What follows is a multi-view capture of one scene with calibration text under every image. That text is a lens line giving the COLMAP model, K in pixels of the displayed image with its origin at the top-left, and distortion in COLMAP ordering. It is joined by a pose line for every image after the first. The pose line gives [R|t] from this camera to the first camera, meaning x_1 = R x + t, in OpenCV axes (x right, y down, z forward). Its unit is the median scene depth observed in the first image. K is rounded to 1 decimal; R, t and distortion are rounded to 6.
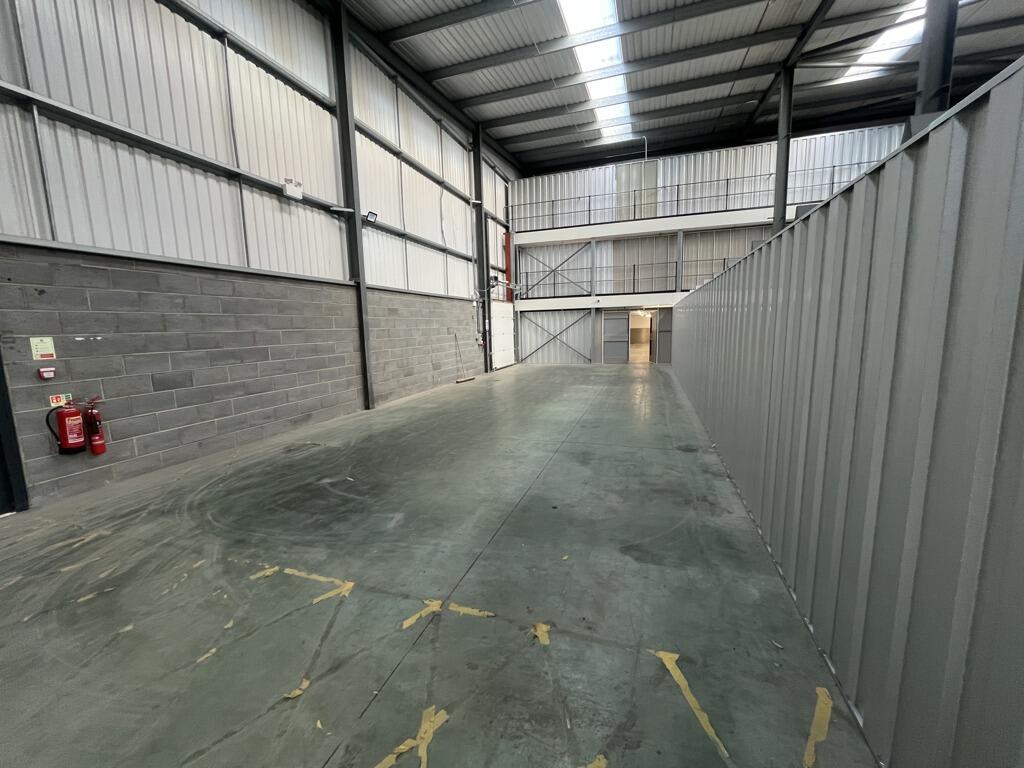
lens RADIAL K [[410.9, 0, 512.0], [0, 410.9, 384.0], [0, 0, 1]] dist [-0.003151, -0.000110]
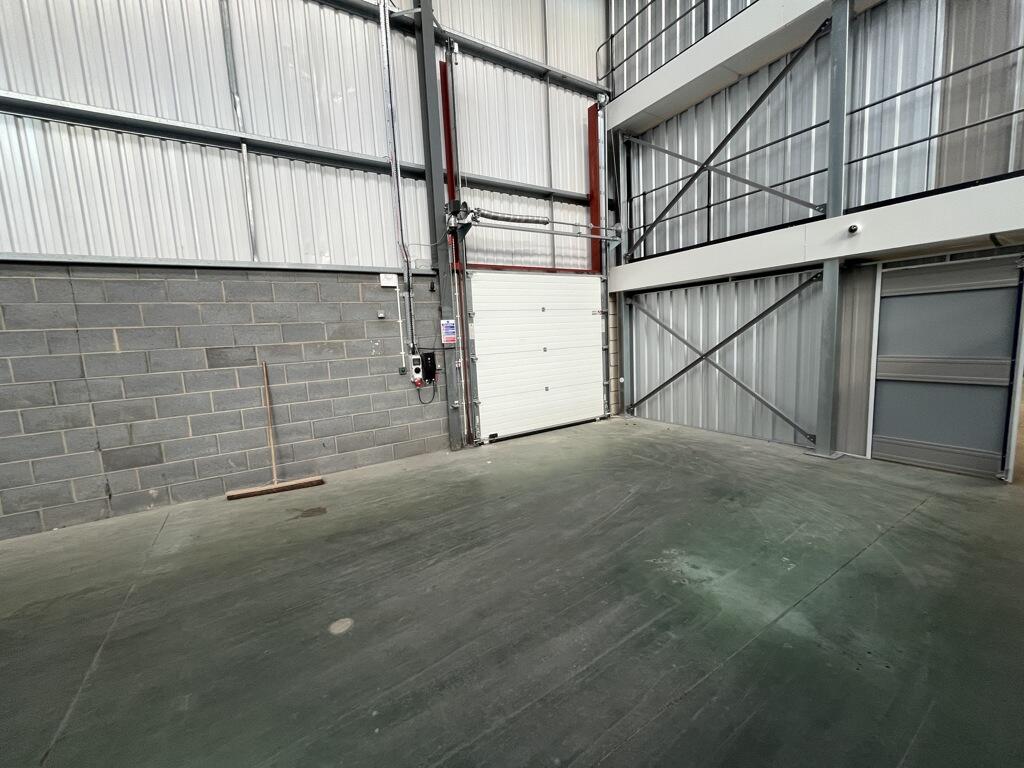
lens RADIAL K [[410.9, 0, 512.0], [0, 410.9, 384.0], [0, 0, 1]] dist [-0.003151, -0.000110]
pose [[0.769345, 0.064128, -0.635607, 0.303773], [-0.057679, 0.997858, 0.030861, -0.138195], [0.636225, 0.012918, 0.771396, 0.924694]]
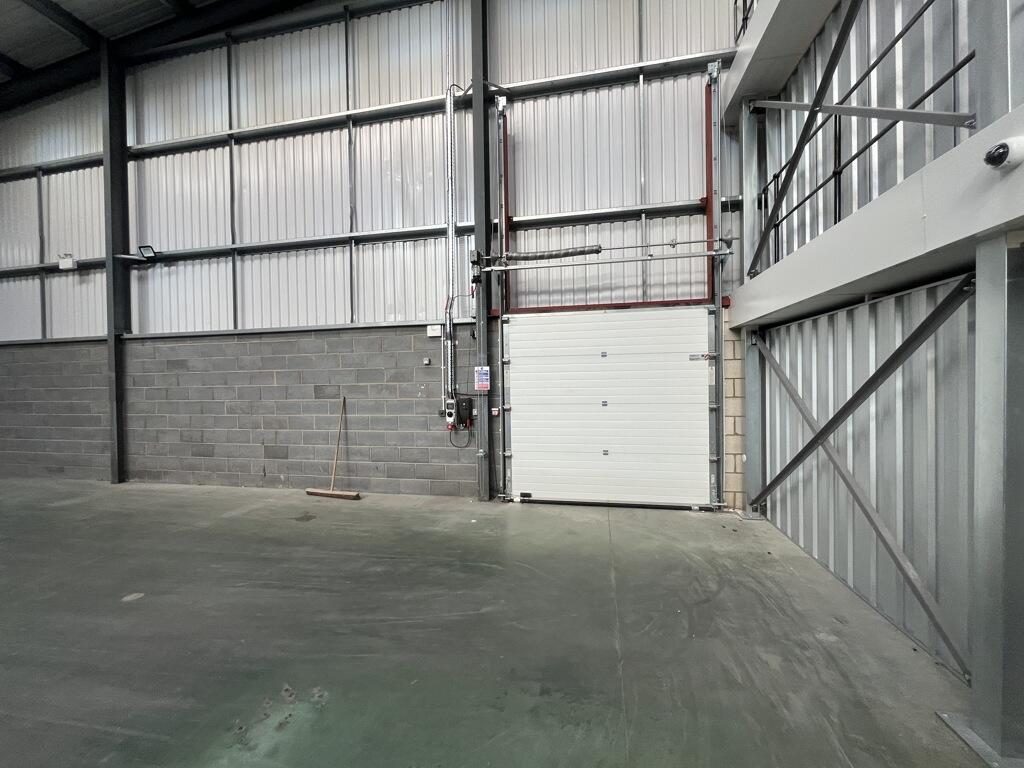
lens RADIAL K [[410.9, 0, 512.0], [0, 410.9, 384.0], [0, 0, 1]] dist [-0.003151, -0.000110]
pose [[0.111316, 0.035004, -0.993168, 0.419278], [-0.124315, 0.992020, 0.021030, -0.189983], [0.985979, 0.121125, 0.114779, 1.239026]]
